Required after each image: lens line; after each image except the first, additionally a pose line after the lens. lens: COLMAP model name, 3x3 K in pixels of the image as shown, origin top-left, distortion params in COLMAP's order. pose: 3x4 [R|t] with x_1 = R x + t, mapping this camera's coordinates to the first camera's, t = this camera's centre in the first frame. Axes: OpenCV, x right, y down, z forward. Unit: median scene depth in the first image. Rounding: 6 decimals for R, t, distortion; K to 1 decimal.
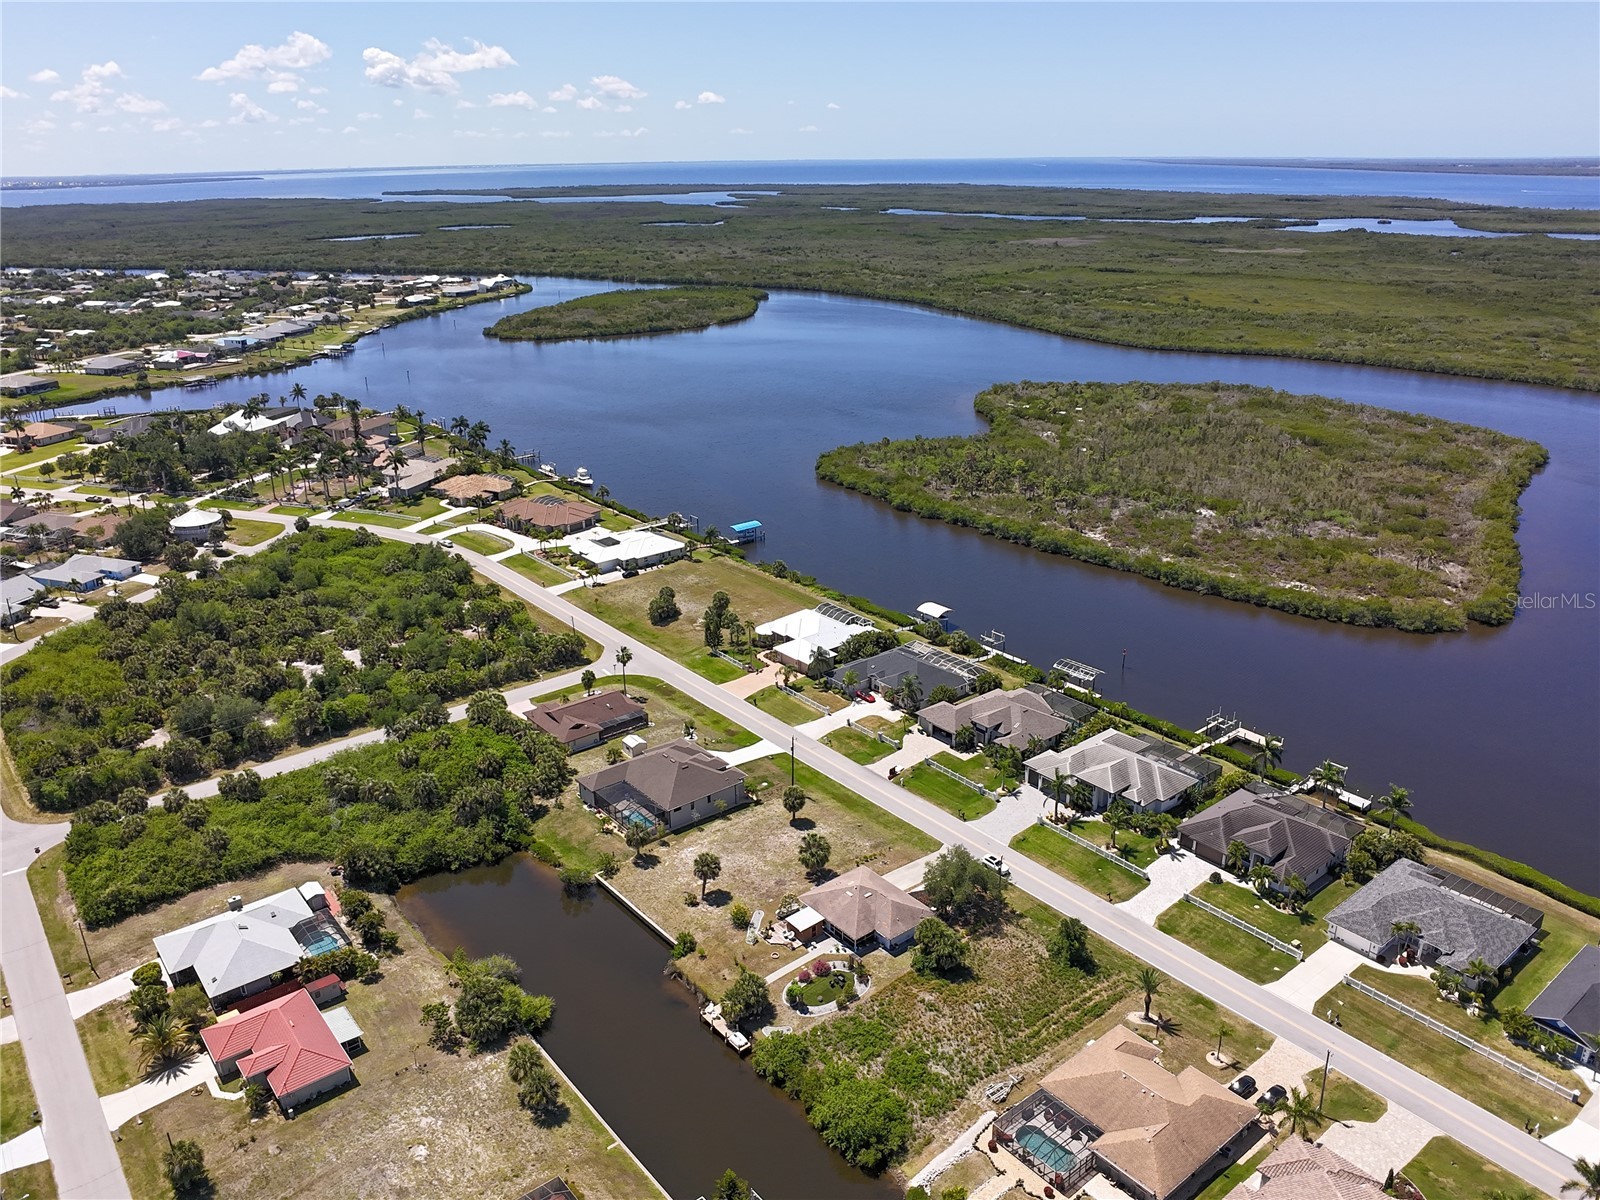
lens RADIAL K [[1180.2, 0, 803.1], [0, 1180.2, 598.5], [0, 0, 1]] dist [-0.031346, -0.003483]
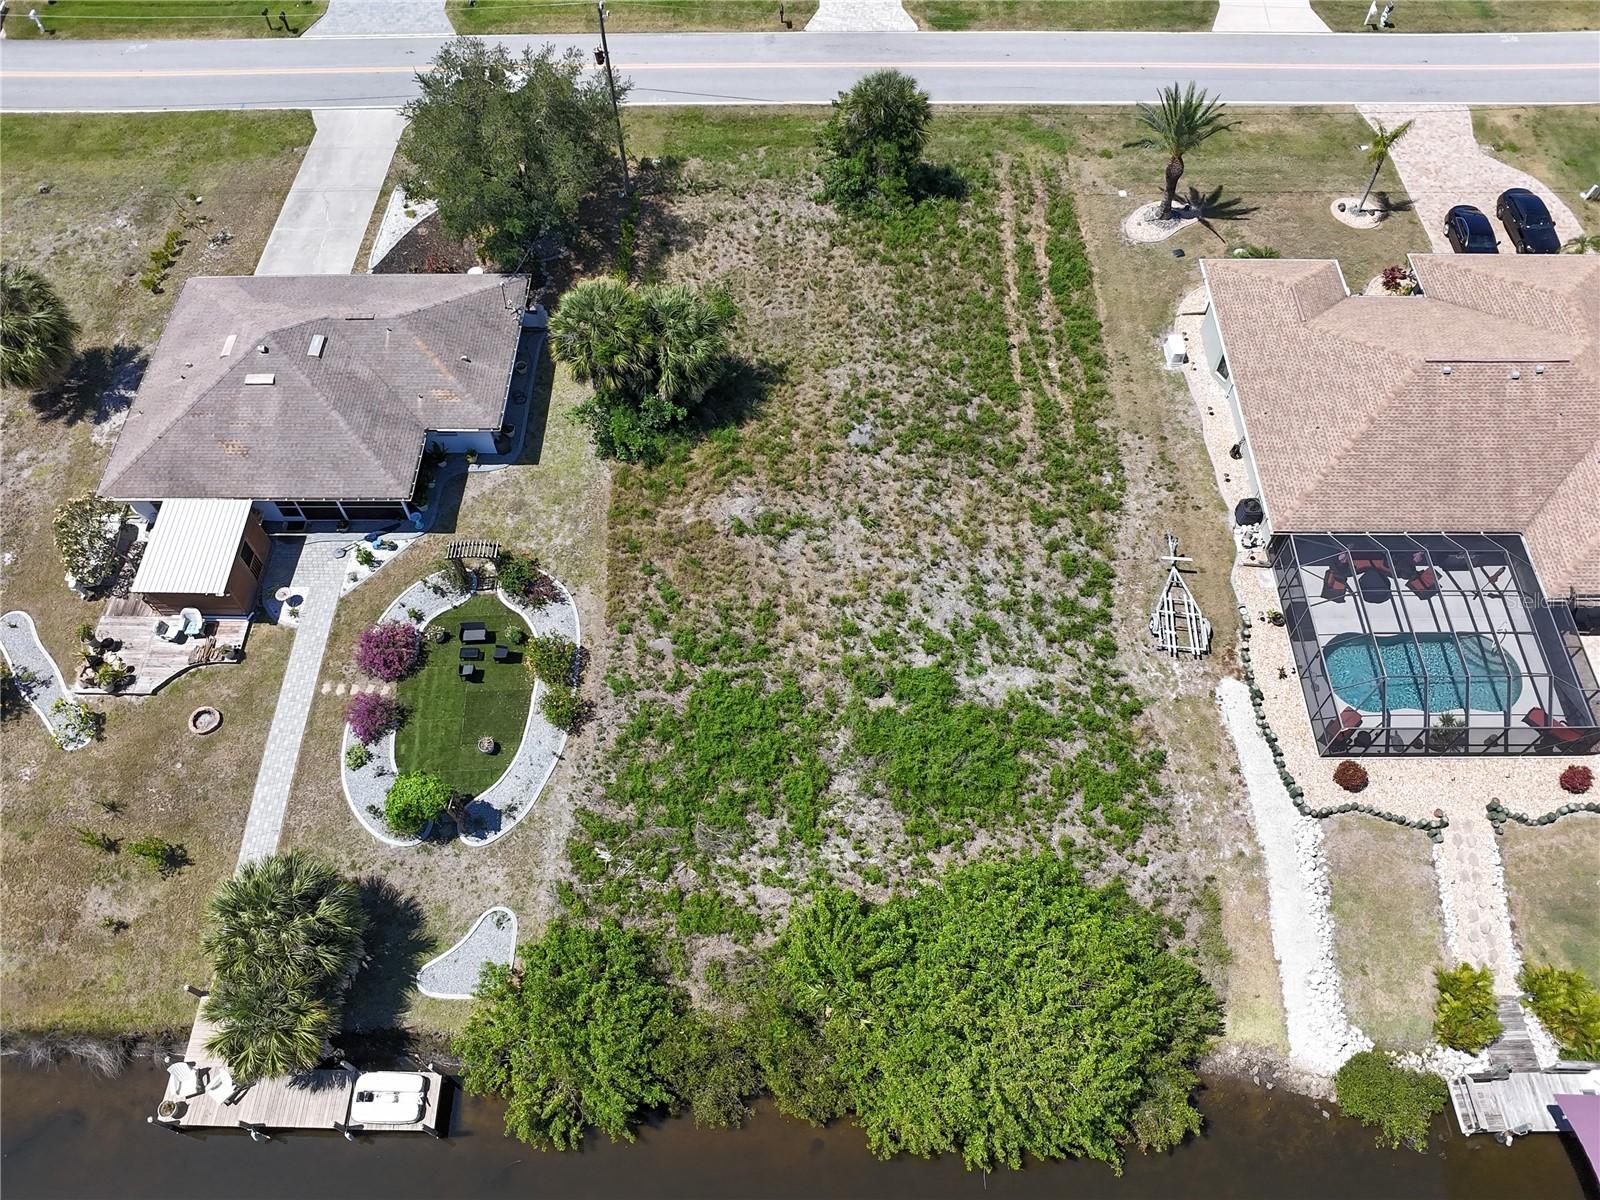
lens RADIAL K [[1180.2, 0, 800.6], [0, 1180.2, 601.2], [0, 0, 1]] dist [-0.031346, -0.003483]
pose [[0.637011, -0.644480, 0.422921, -0.030703], [0.274204, 0.702201, 0.657059, 0.134777], [-0.720437, -0.302587, 0.624029, 0.693188]]
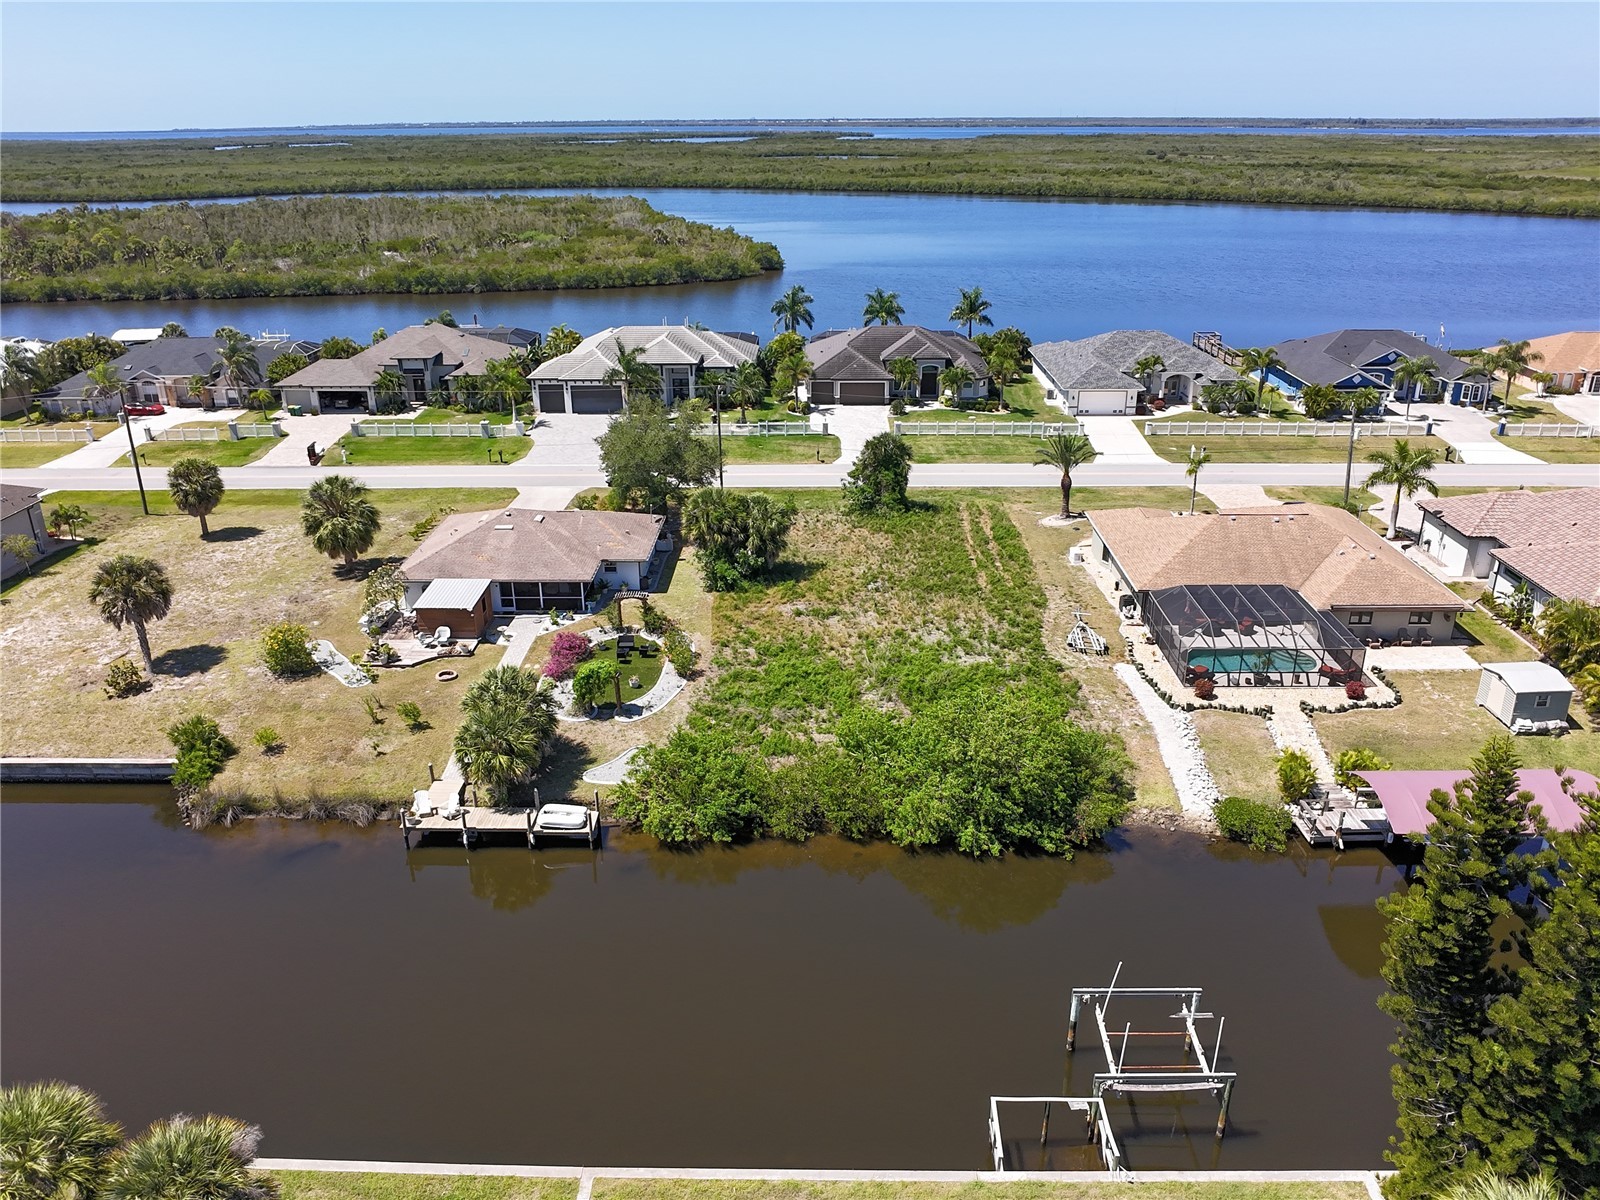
lens RADIAL K [[1180.2, 0, 801.1], [0, 1180.2, 599.7], [0, 0, 1]] dist [-0.031346, -0.003483]
pose [[0.644707, -0.284568, 0.709489, -0.214703], [0.270157, 0.953053, 0.136770, 0.239432], [-0.715100, 0.103497, 0.691317, 0.583699]]
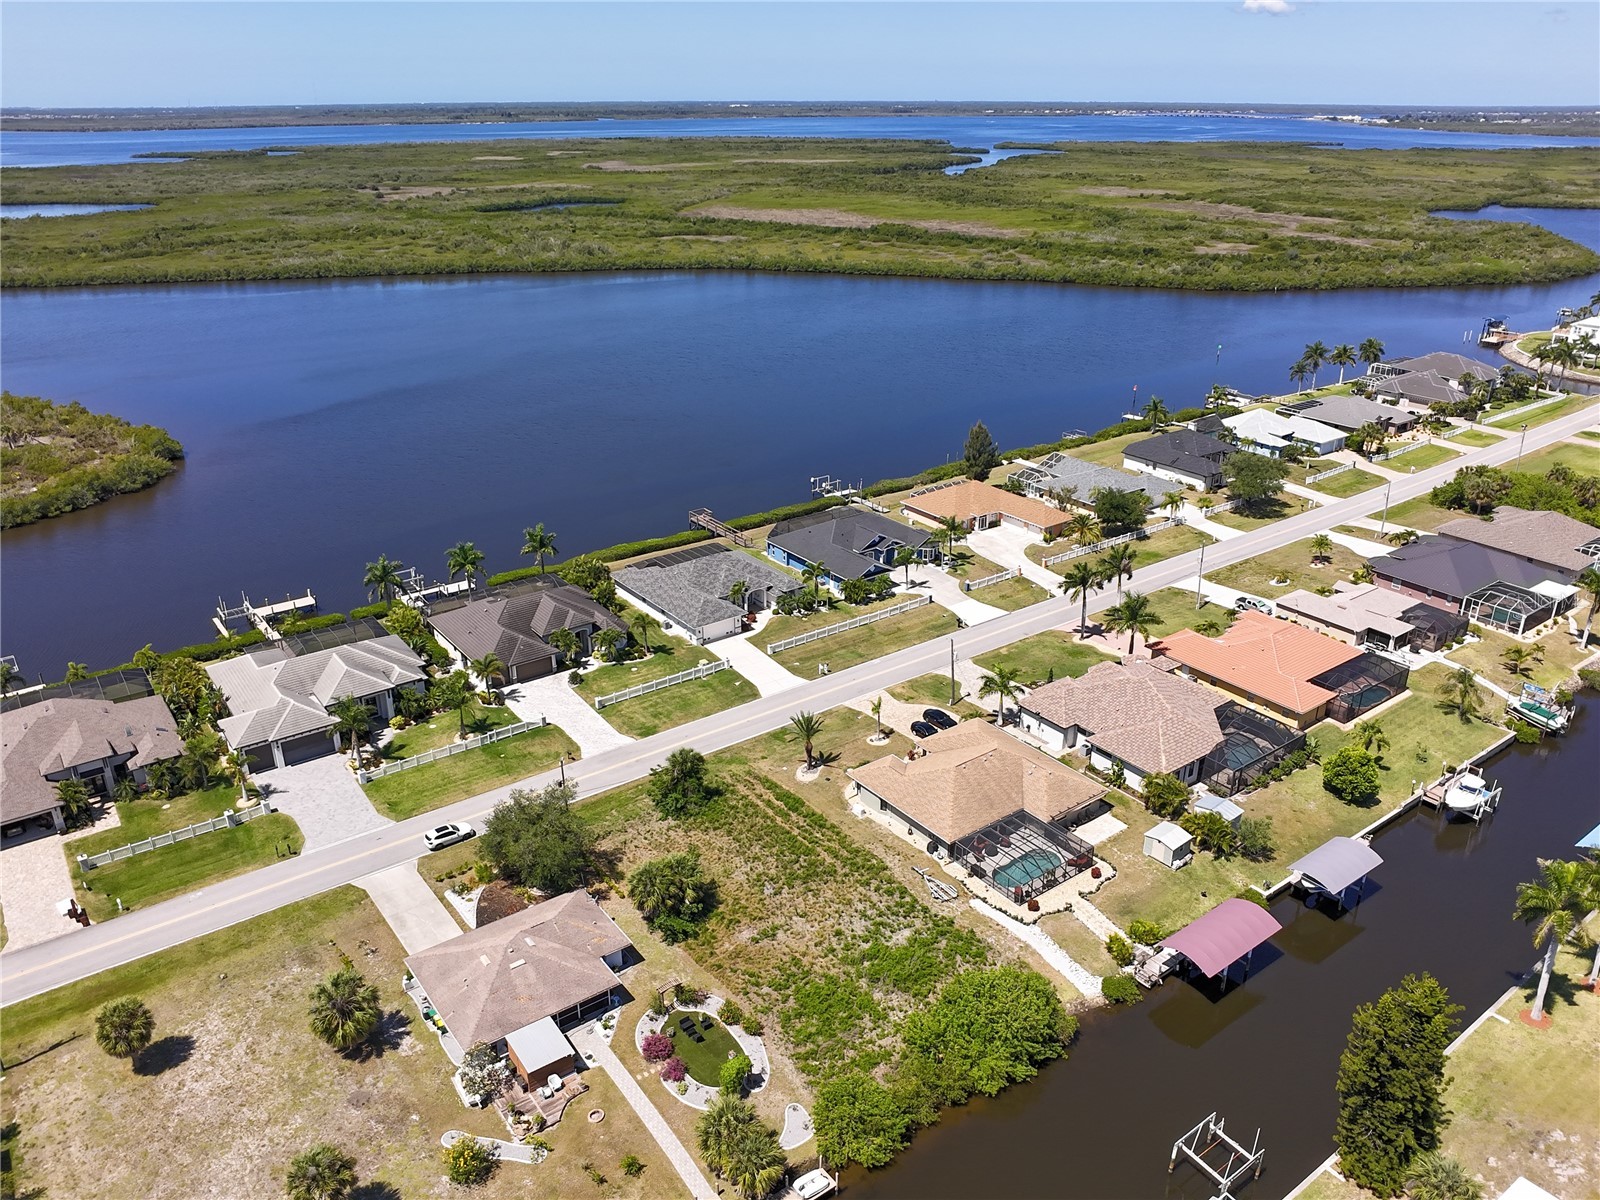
lens RADIAL K [[1180.2, 0, 800.7], [0, 1180.2, 601.6], [0, 0, 1]] dist [-0.031346, -0.003483]
pose [[0.044098, -0.384525, 0.922061, -0.381154], [0.353595, 0.869221, 0.345579, -0.035615], [-0.934358, 0.310797, 0.174297, 0.709441]]
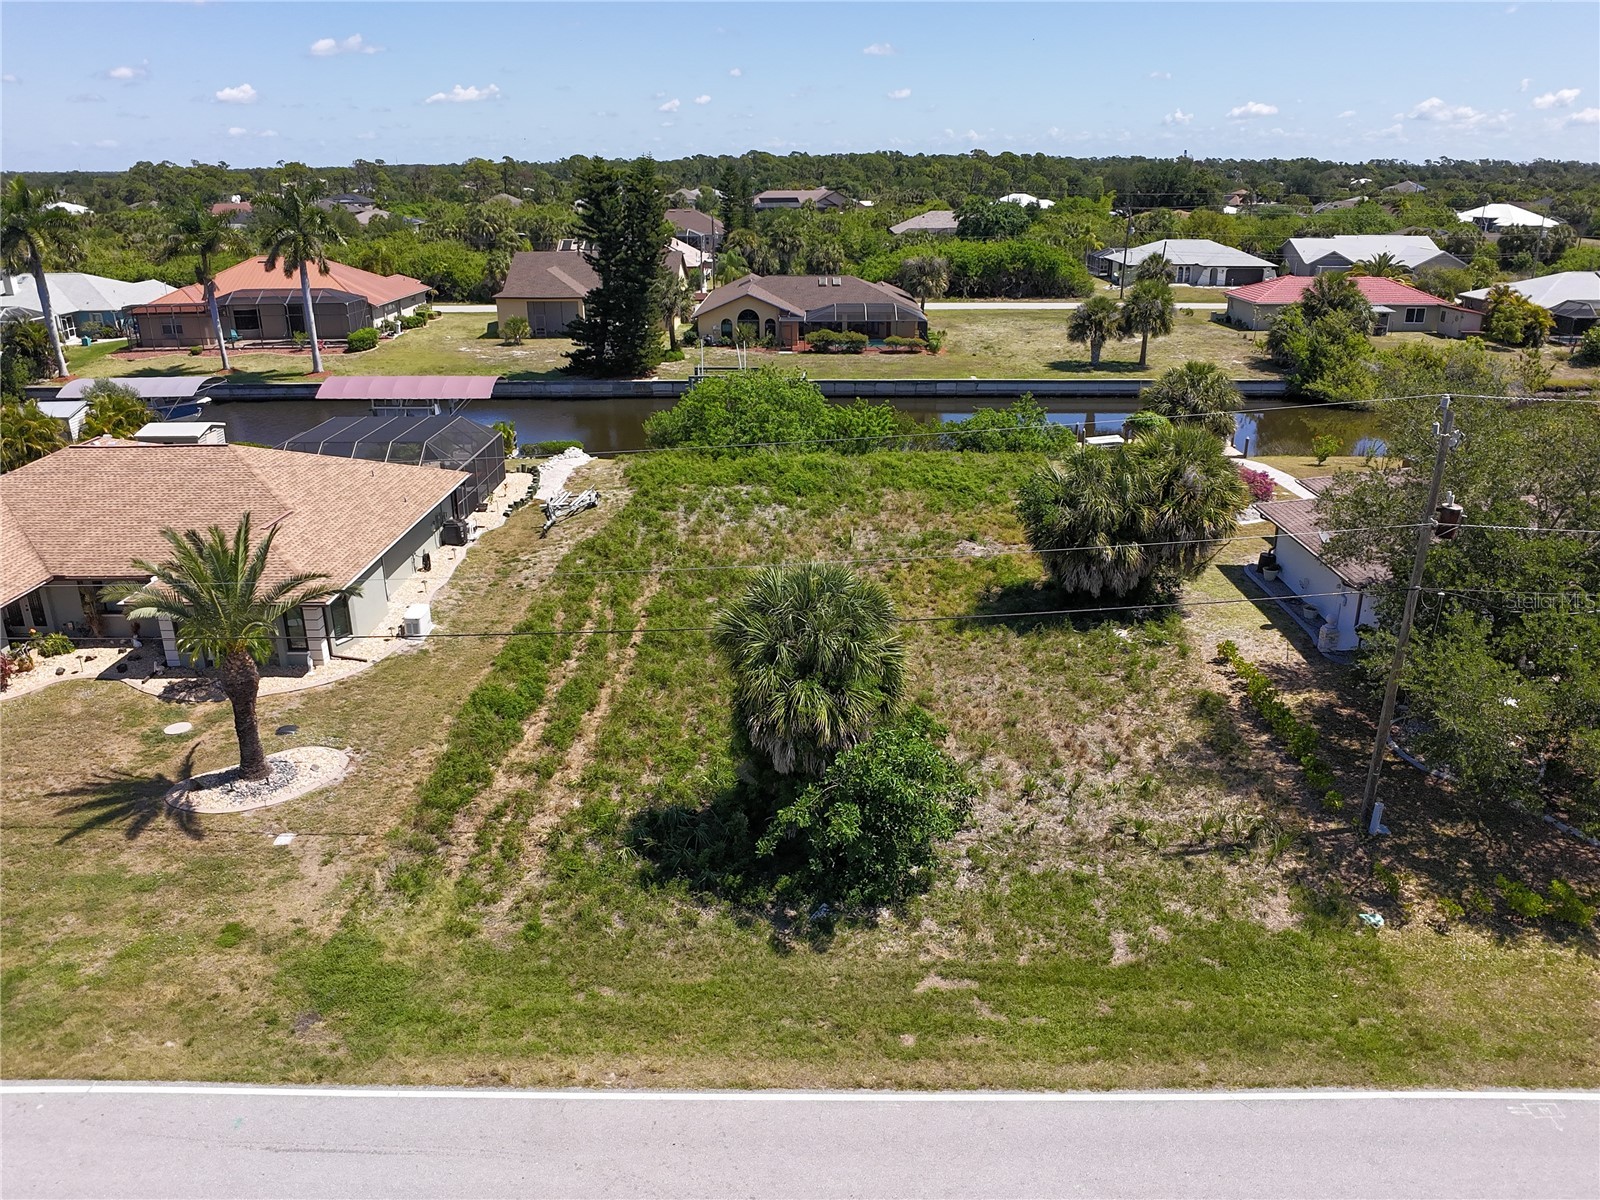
lens RADIAL K [[1180.2, 0, 805.0], [0, 1180.2, 604.8], [0, 0, 1]] dist [-0.031346, -0.003483]
pose [[-0.636174, 0.284171, -0.717307, 0.317674], [-0.261661, 0.795140, 0.547070, 0.174389], [0.725821, 0.535723, -0.431491, 0.982863]]
